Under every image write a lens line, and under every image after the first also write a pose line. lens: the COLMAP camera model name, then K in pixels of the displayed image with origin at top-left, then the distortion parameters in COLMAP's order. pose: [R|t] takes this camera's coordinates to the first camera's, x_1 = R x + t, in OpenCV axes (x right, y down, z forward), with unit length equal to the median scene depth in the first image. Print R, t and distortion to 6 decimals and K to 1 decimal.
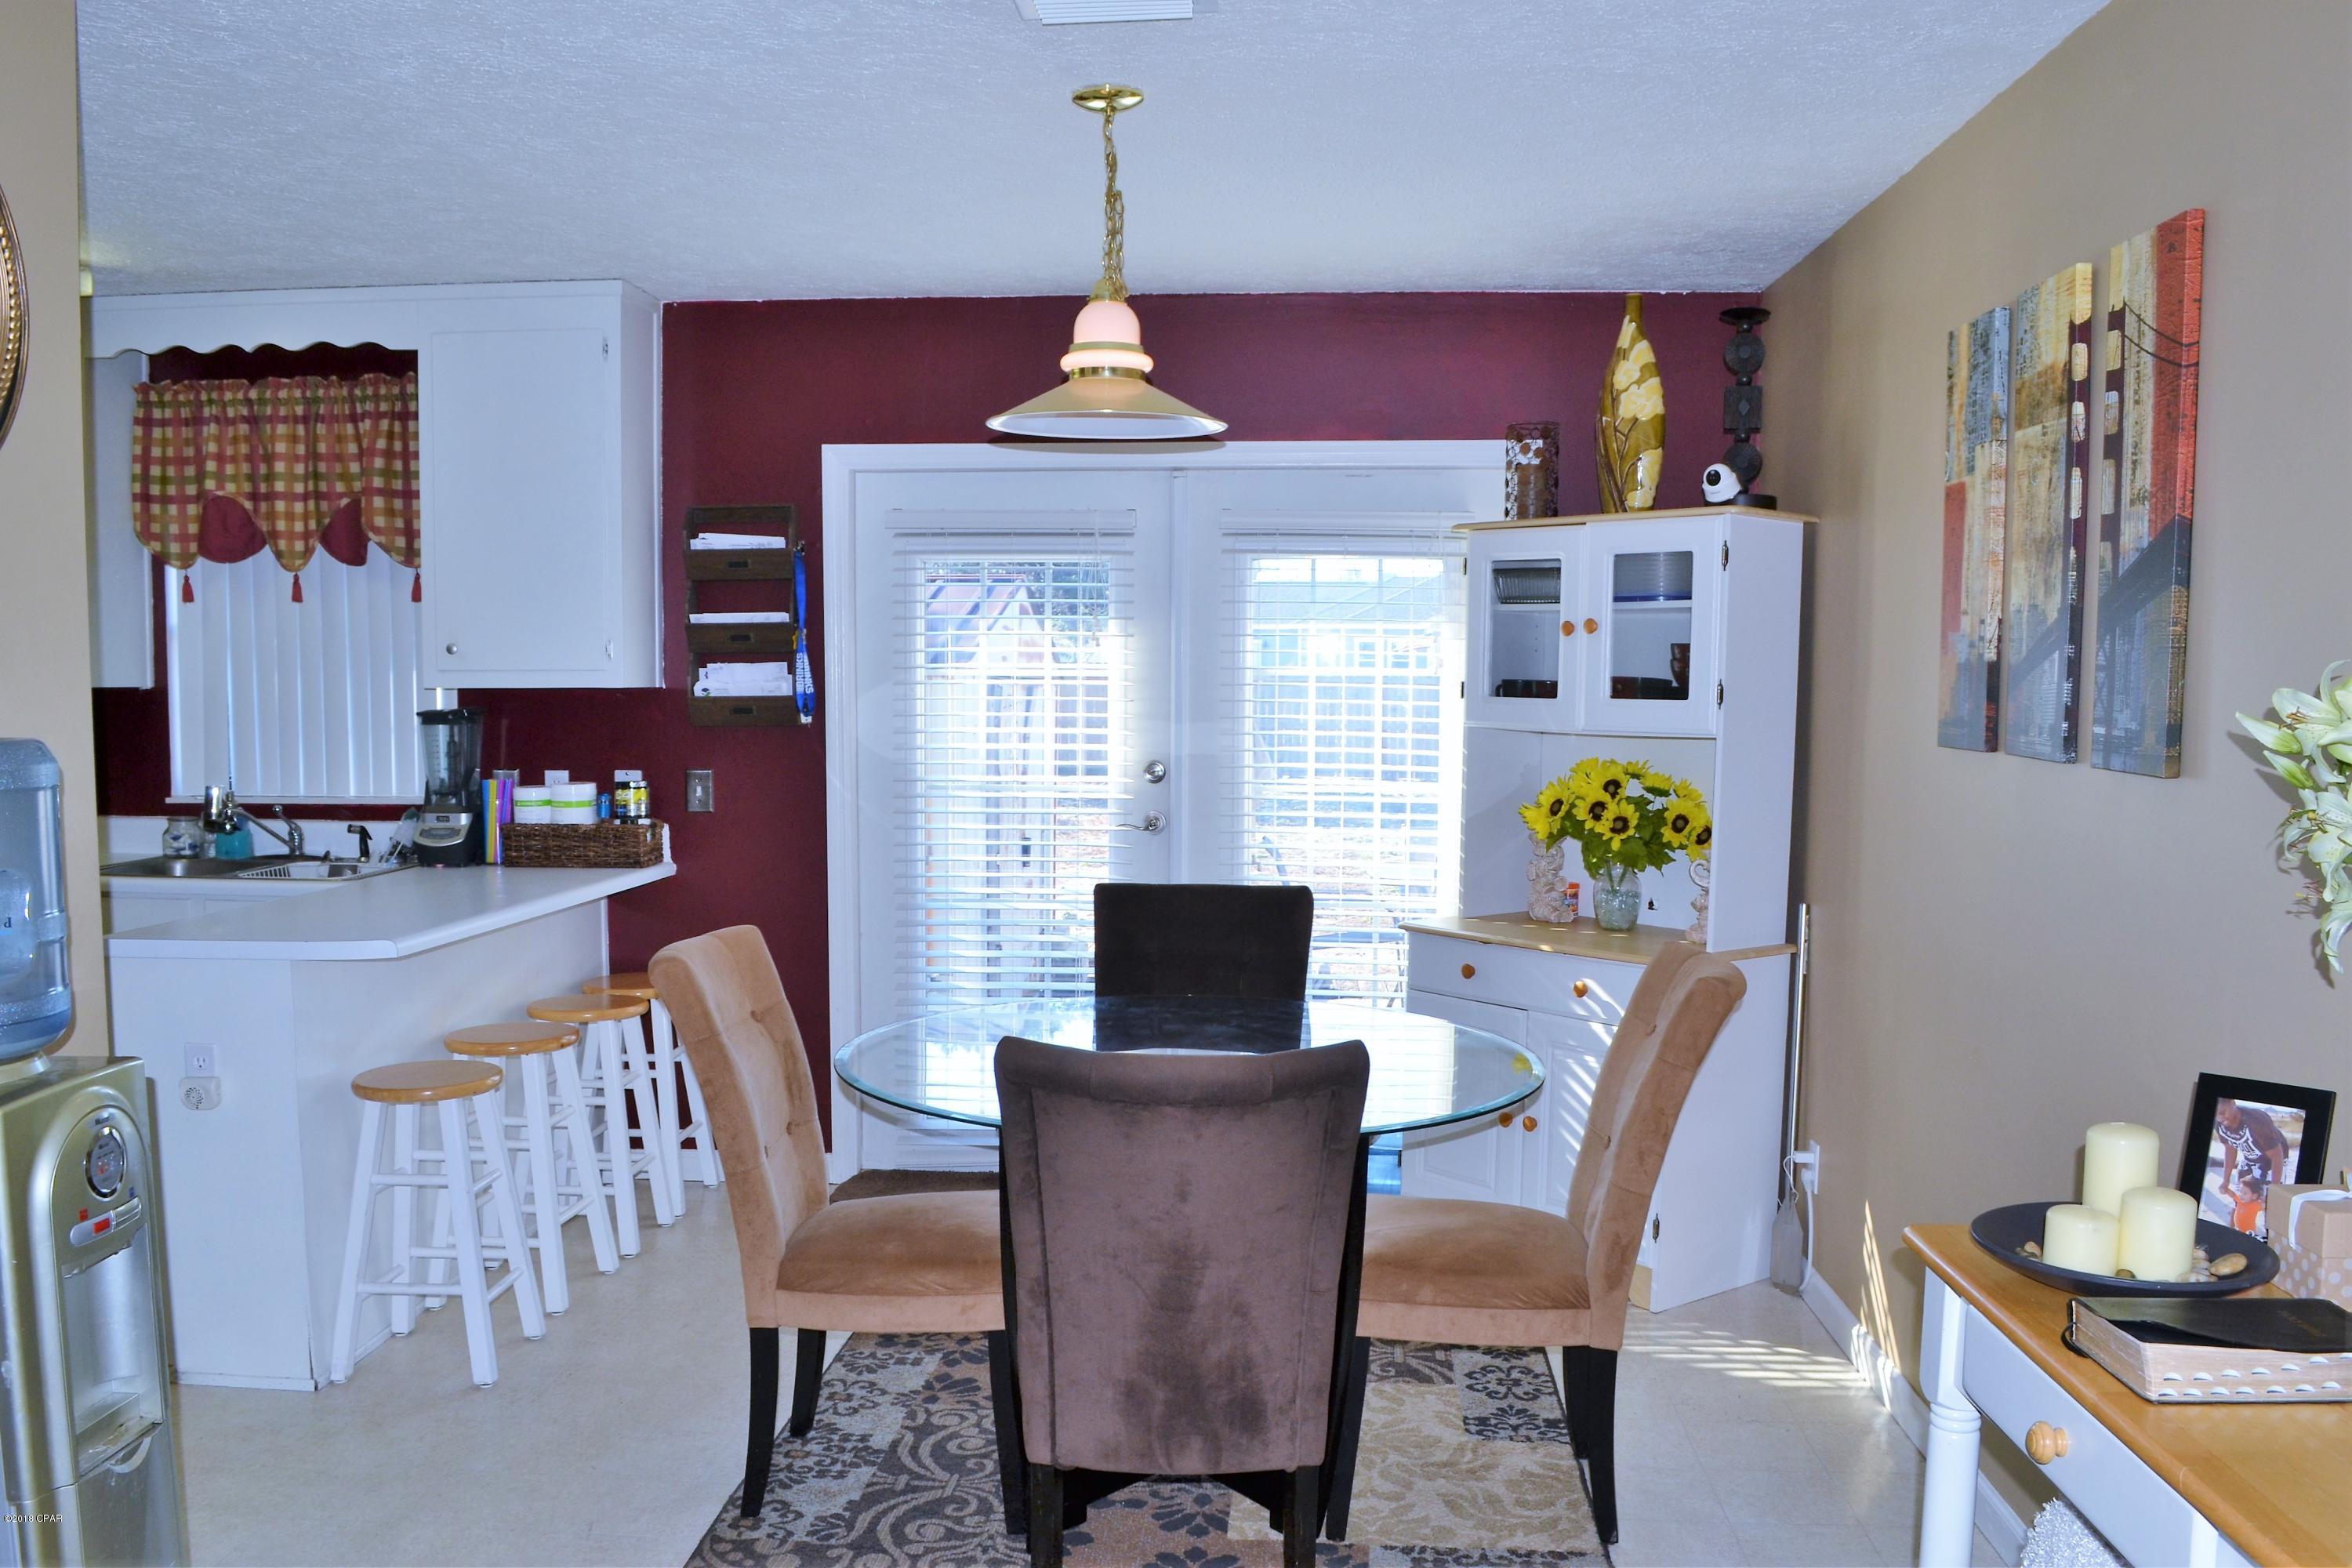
lens RADIAL K [[1878.9, 0, 1137.2], [0, 1878.9, 820.2], [0, 0, 1]] dist [-0.086344, 0.010223]
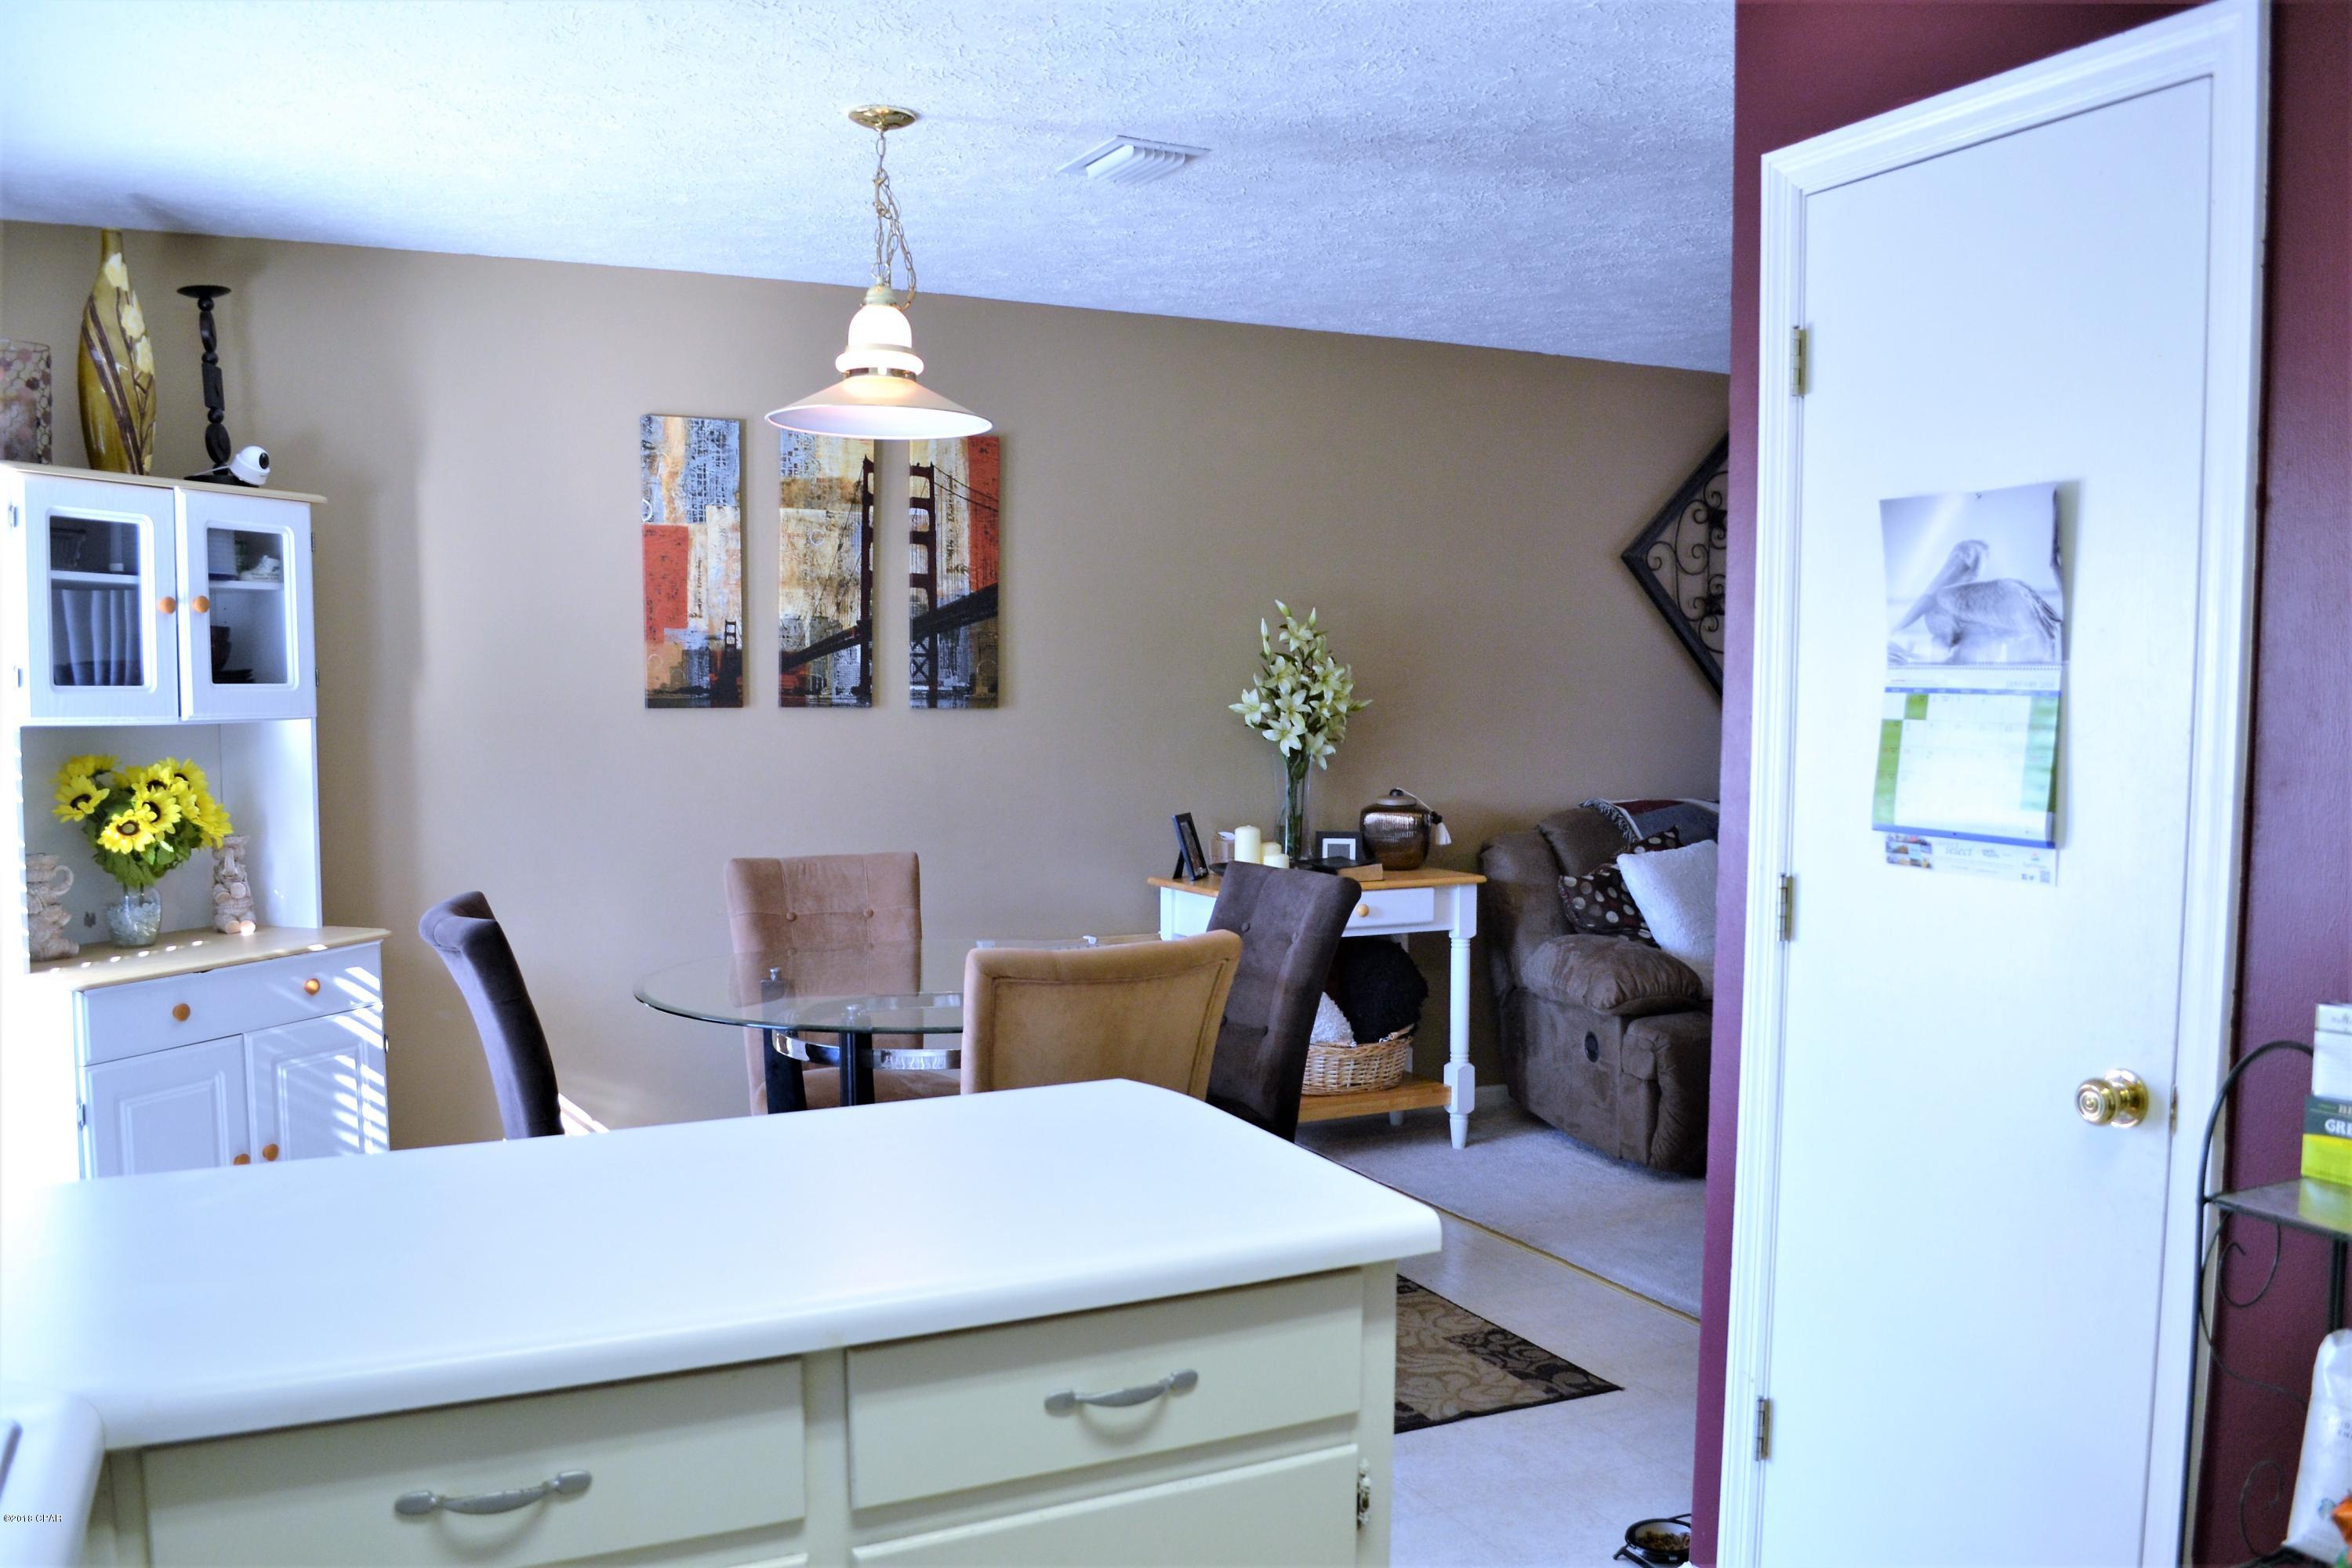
lens RADIAL K [[1850.5, 0, 1181.3], [0, 1850.5, 836.9], [0, 0, 1]] dist [-0.088822, 0.008970]
pose [[-0.478318, -0.079984, 0.874537, -0.674416], [0.064837, 0.989909, 0.125998, -0.062949], [-0.875790, 0.116969, -0.468306, 0.883744]]
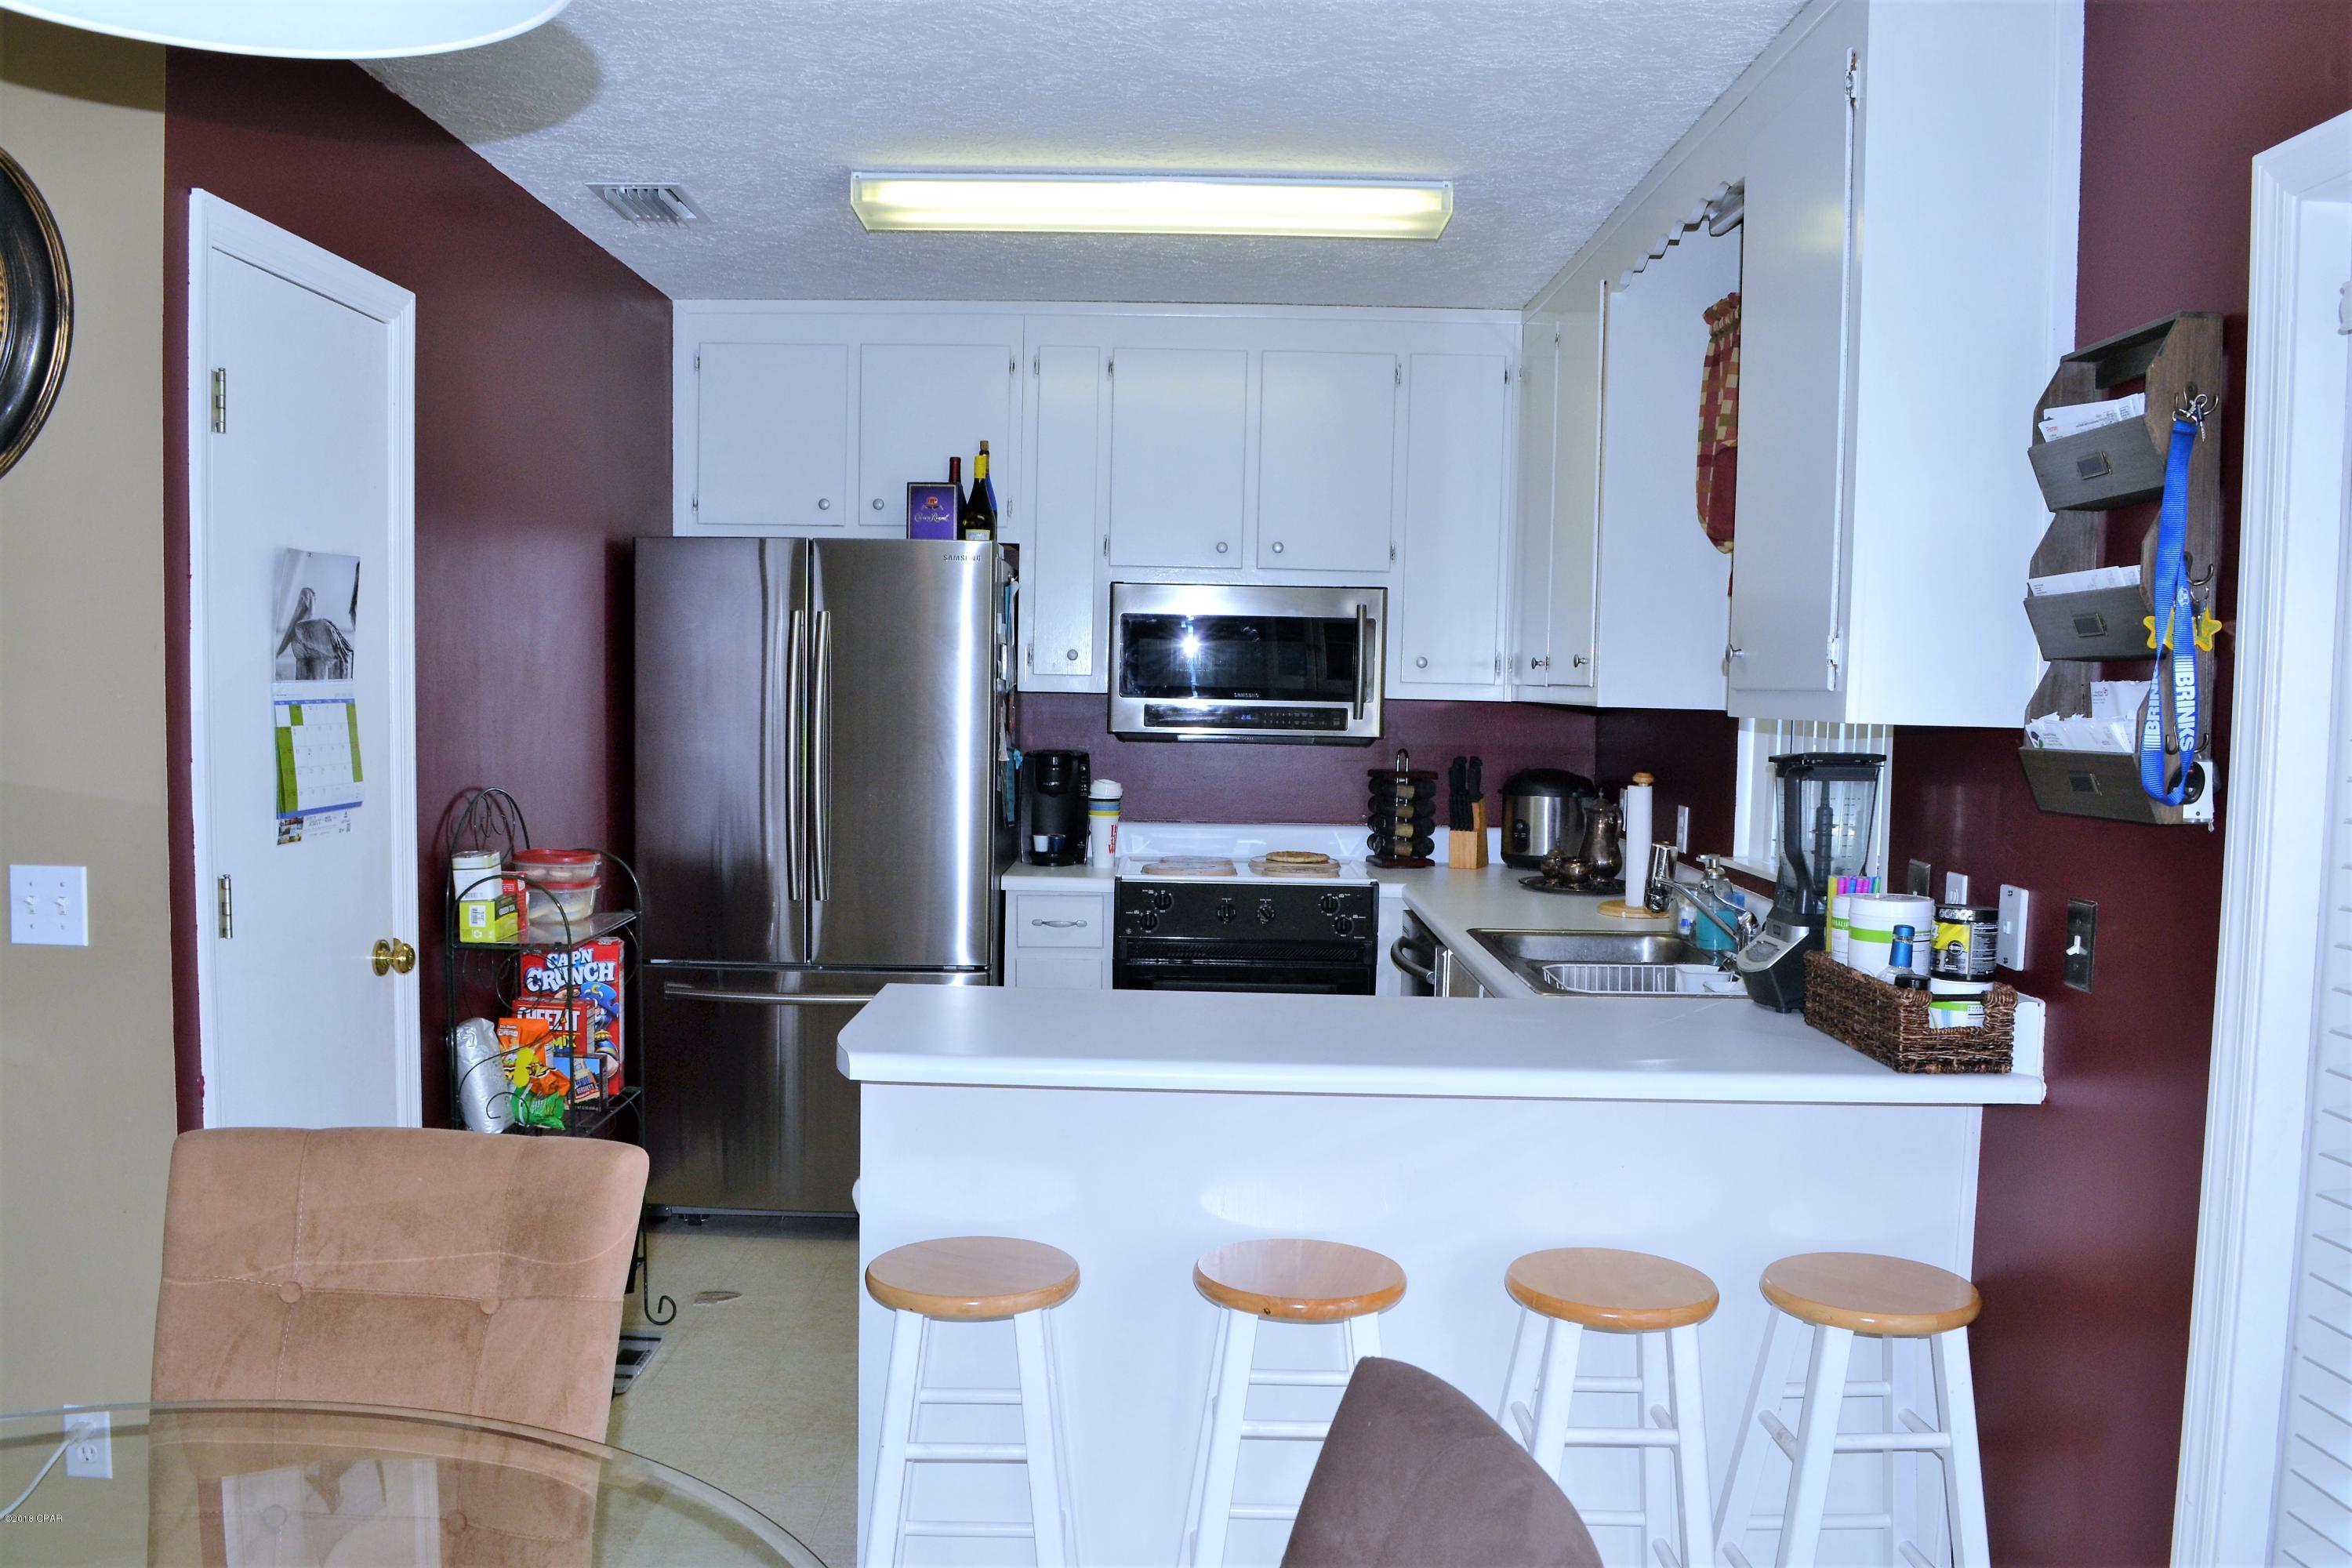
lens RADIAL K [[1895.5, 0, 1167.3], [0, 1895.5, 819.5], [0, 0, 1]] dist [-0.093465, 0.005495]
pose [[0.041681, 0.070240, -0.996659, 0.235497], [-0.095438, 0.993244, 0.066009, -0.058303], [0.994562, 0.092367, 0.048103, 0.756604]]
